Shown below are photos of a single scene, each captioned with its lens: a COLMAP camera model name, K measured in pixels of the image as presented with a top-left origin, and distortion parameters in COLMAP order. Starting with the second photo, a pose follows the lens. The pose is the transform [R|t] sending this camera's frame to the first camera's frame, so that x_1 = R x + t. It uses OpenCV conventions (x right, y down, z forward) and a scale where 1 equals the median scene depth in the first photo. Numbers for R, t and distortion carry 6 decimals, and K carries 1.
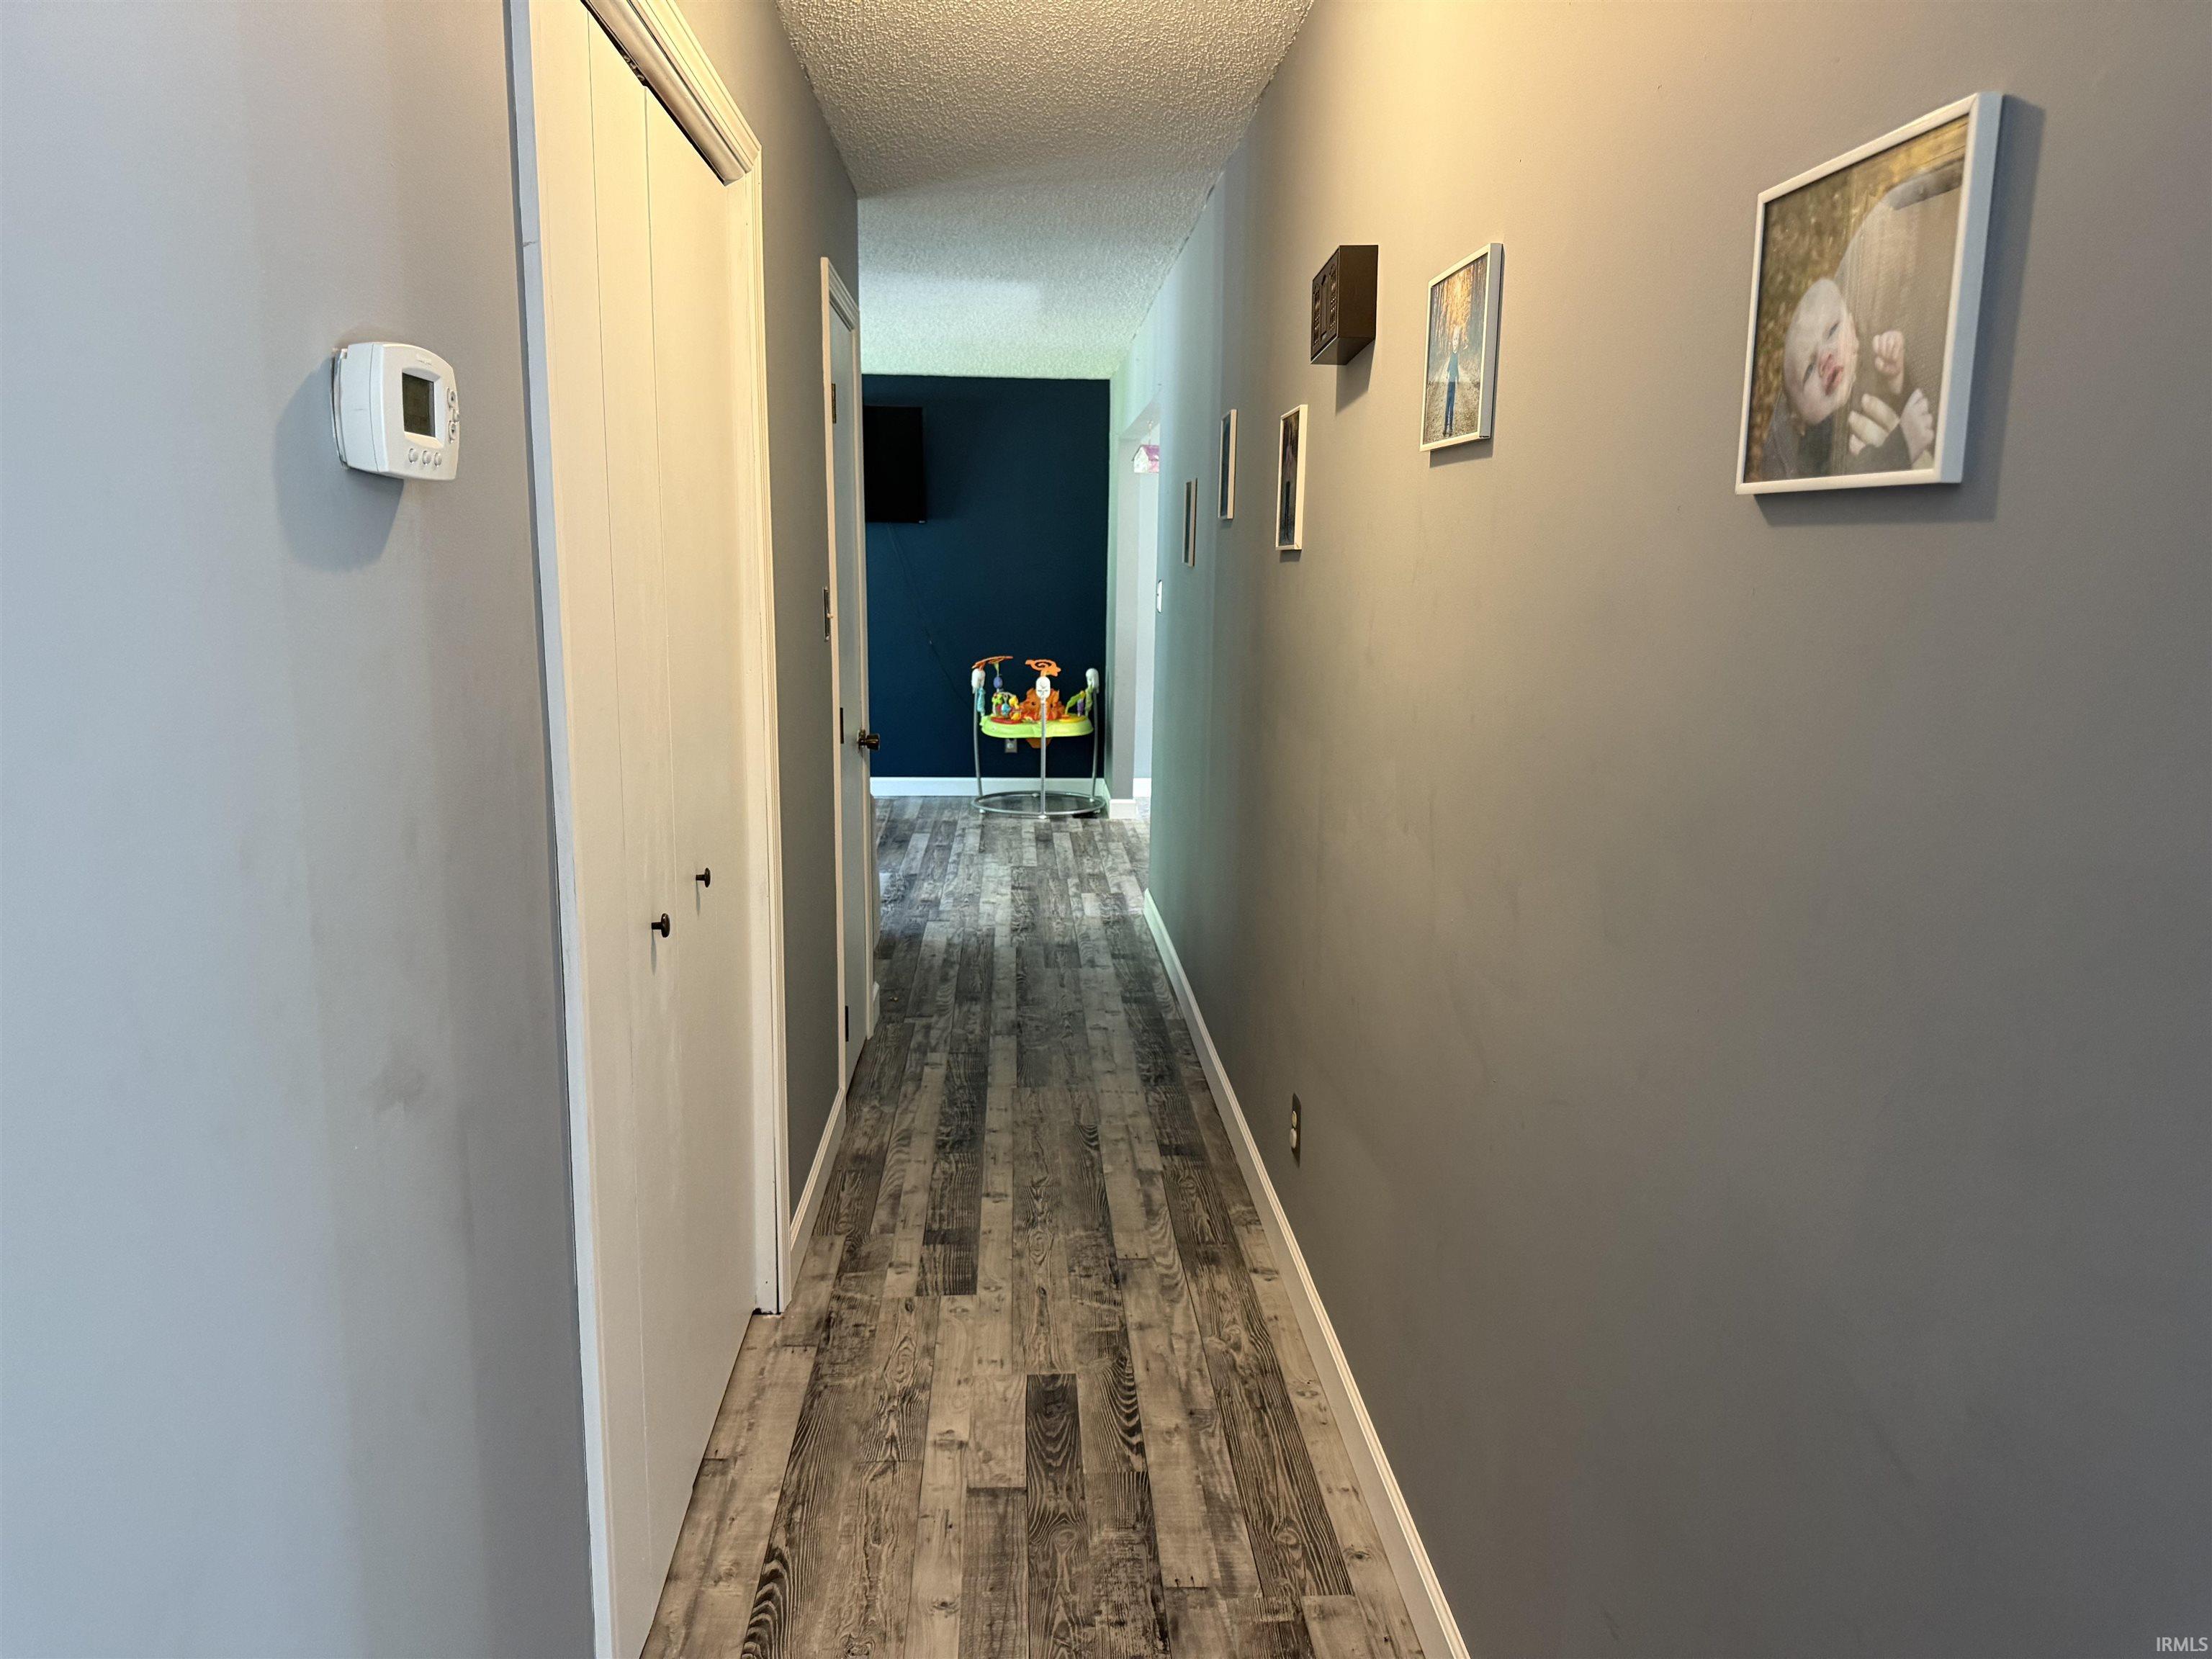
lens RADIAL K [[1550.0, 0, 1104.2], [0, 1550.0, 841.8], [0, 0, 1]] dist [0.013392, 0.000599]
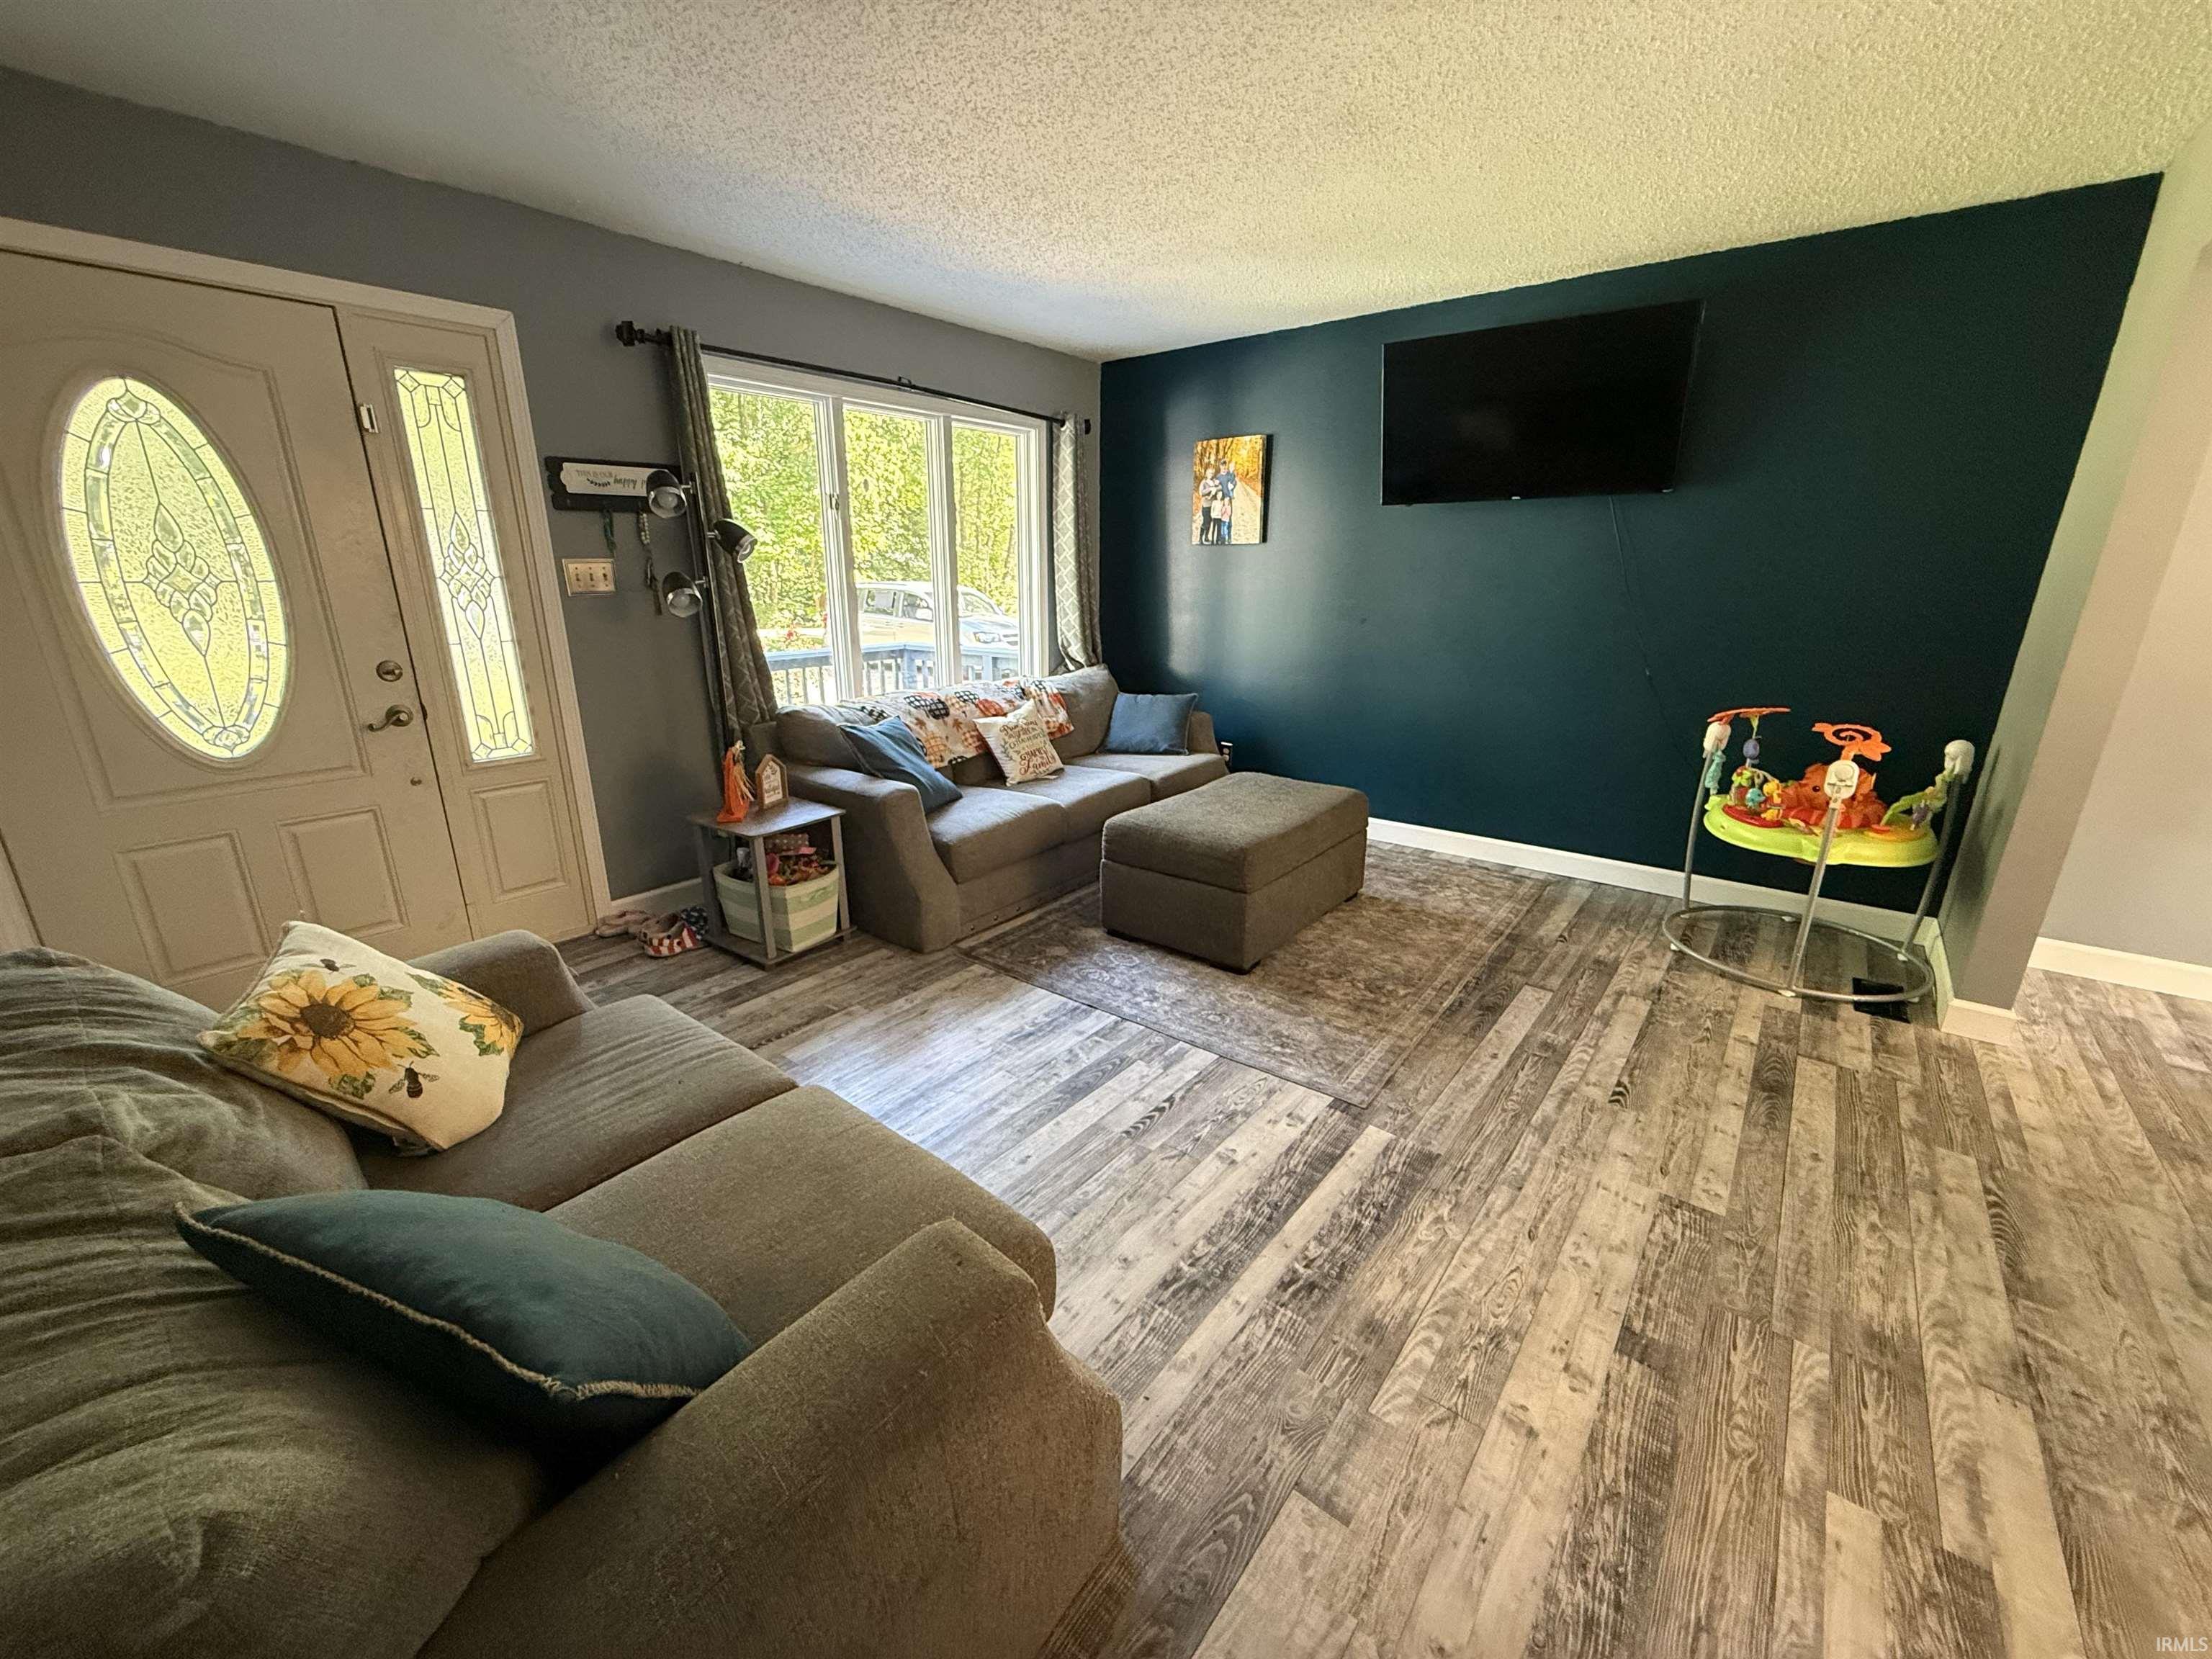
lens RADIAL K [[880.6, 0, 1104.5], [0, 880.6, 830.1], [0, 0, 1]] dist [-0.000998, 0.000428]
pose [[0.740062, 0.186068, -0.646287, -0.027034], [-0.114852, 0.981816, 0.151152, -0.096267], [0.662659, -0.037635, 0.747975, 0.574977]]
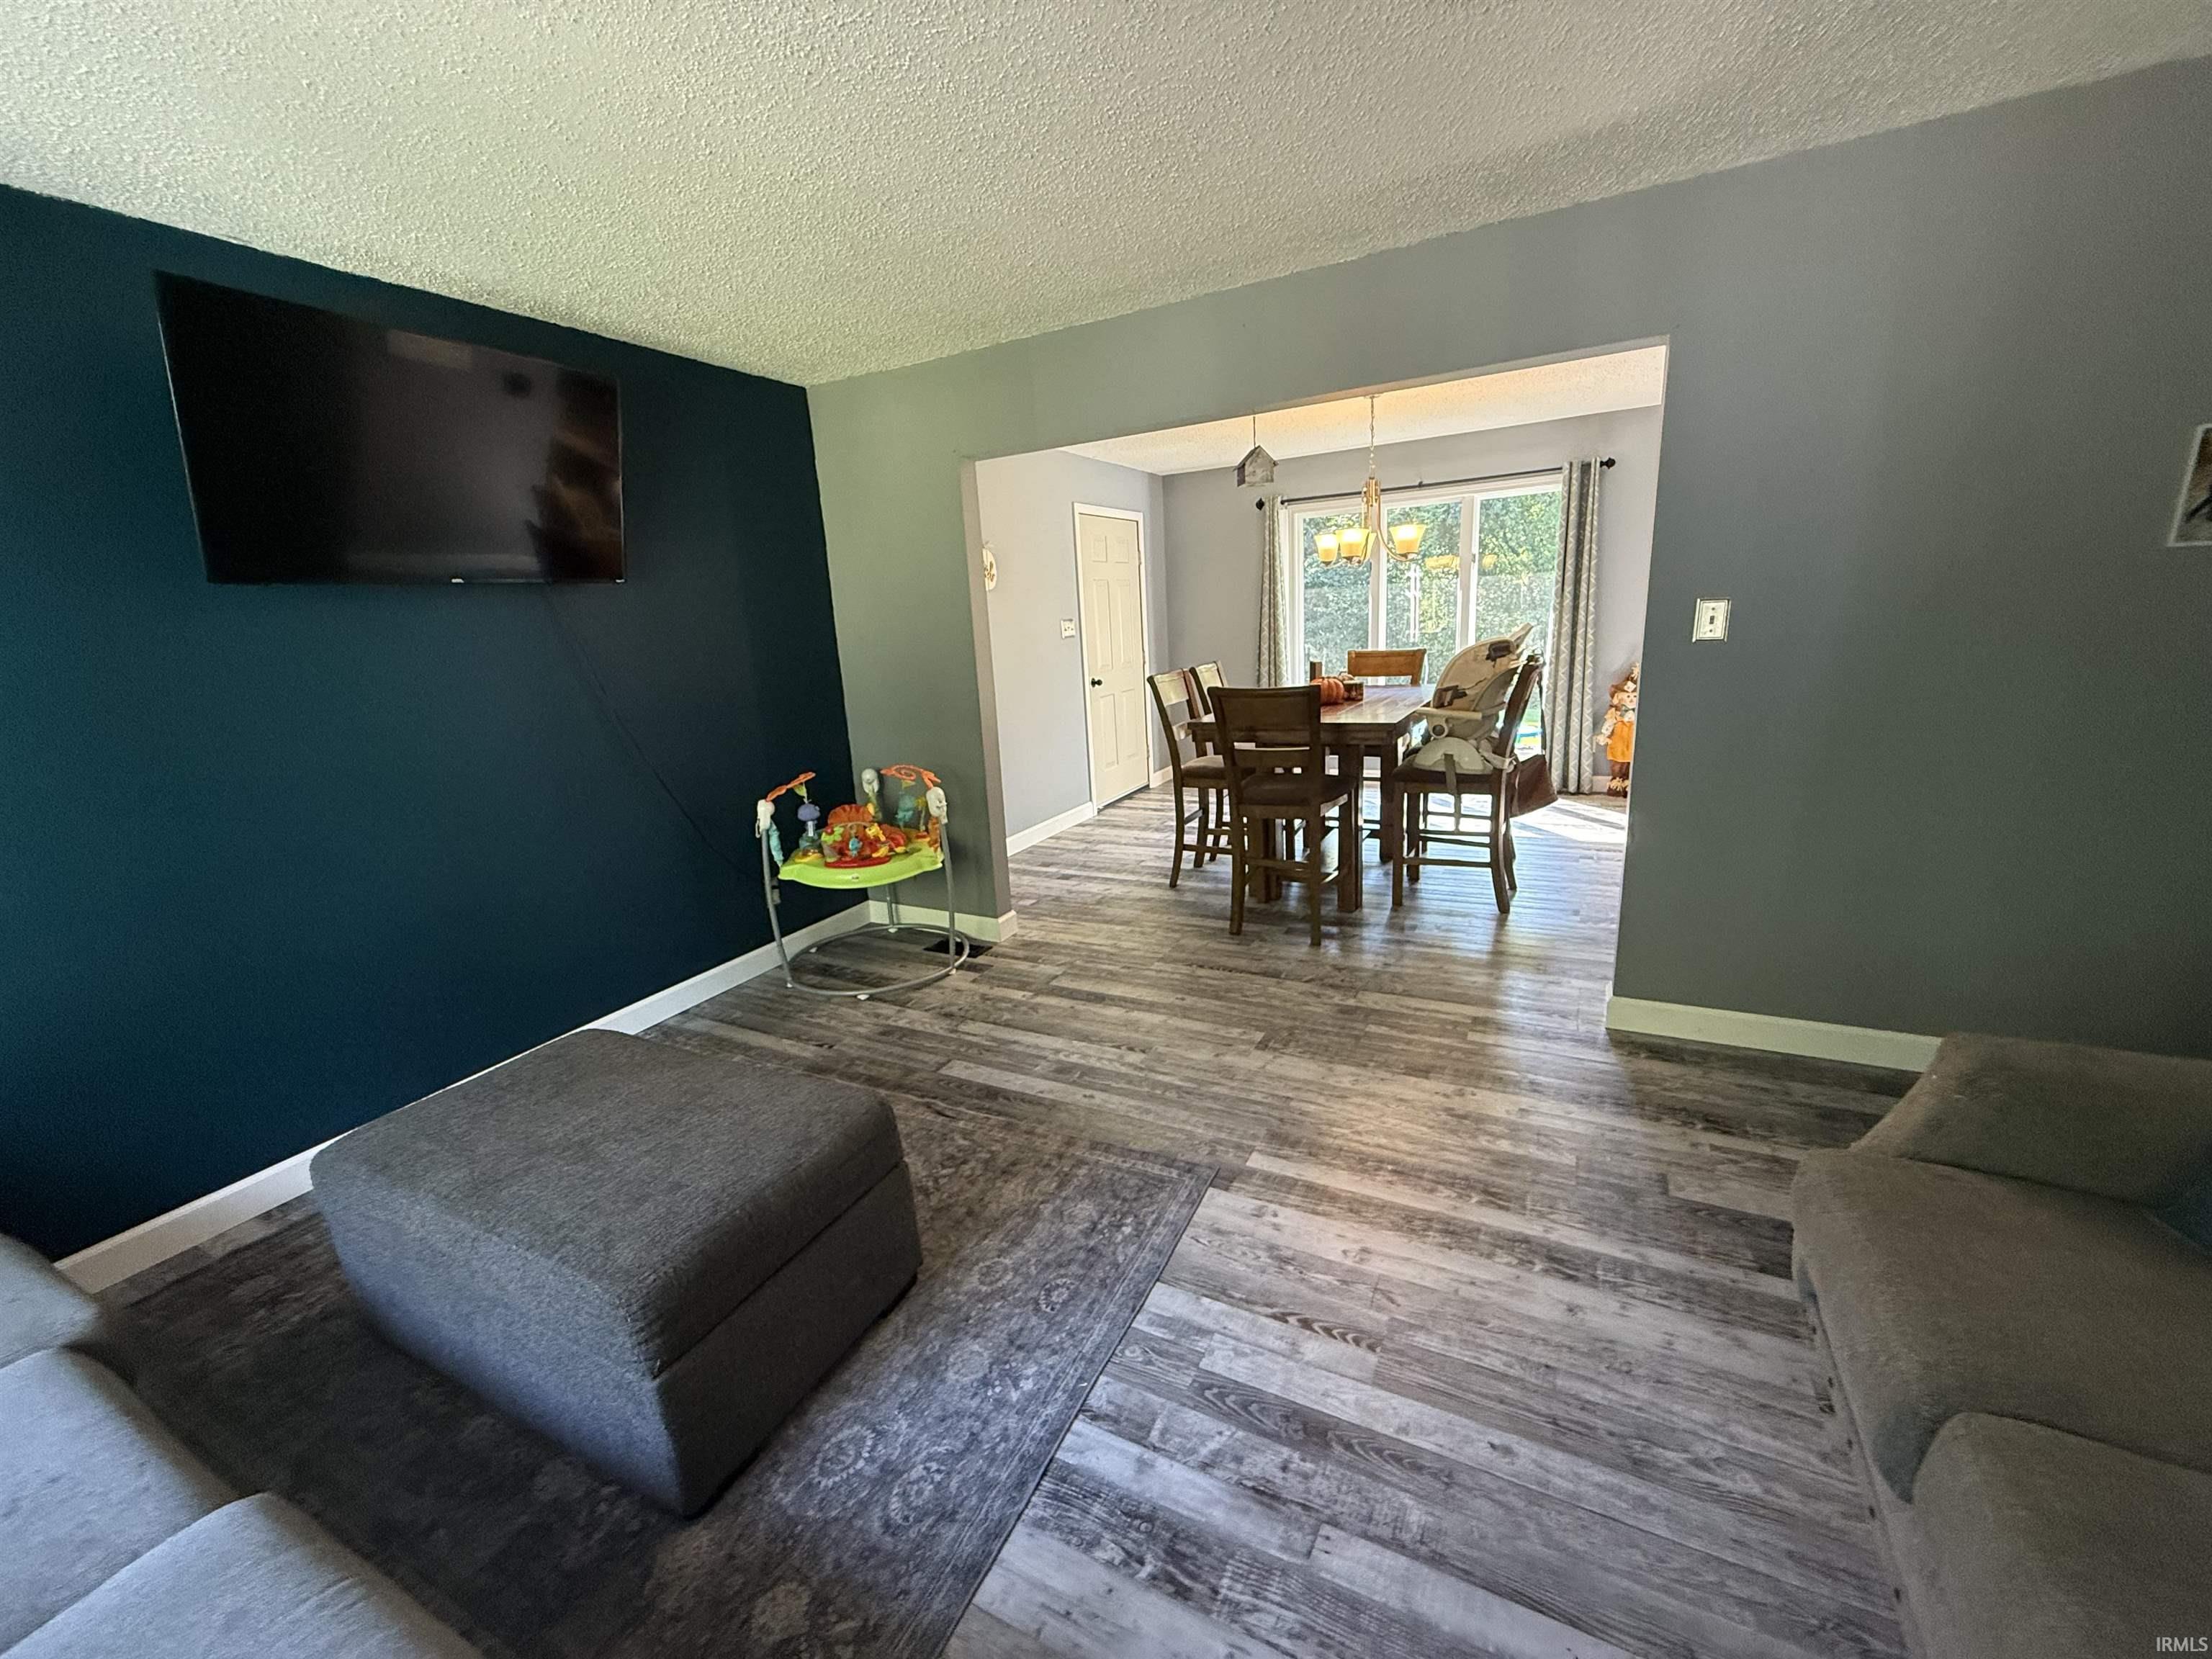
lens RADIAL K [[880.6, 0, 1088.9], [0, 880.6, 840.7], [0, 0, 1]] dist [-0.000998, 0.000428]
pose [[0.520601, -0.252128, 0.815724, -0.330869], [0.219086, 0.962863, 0.157784, -0.127646], [-0.825213, 0.096571, 0.556505, 0.695040]]
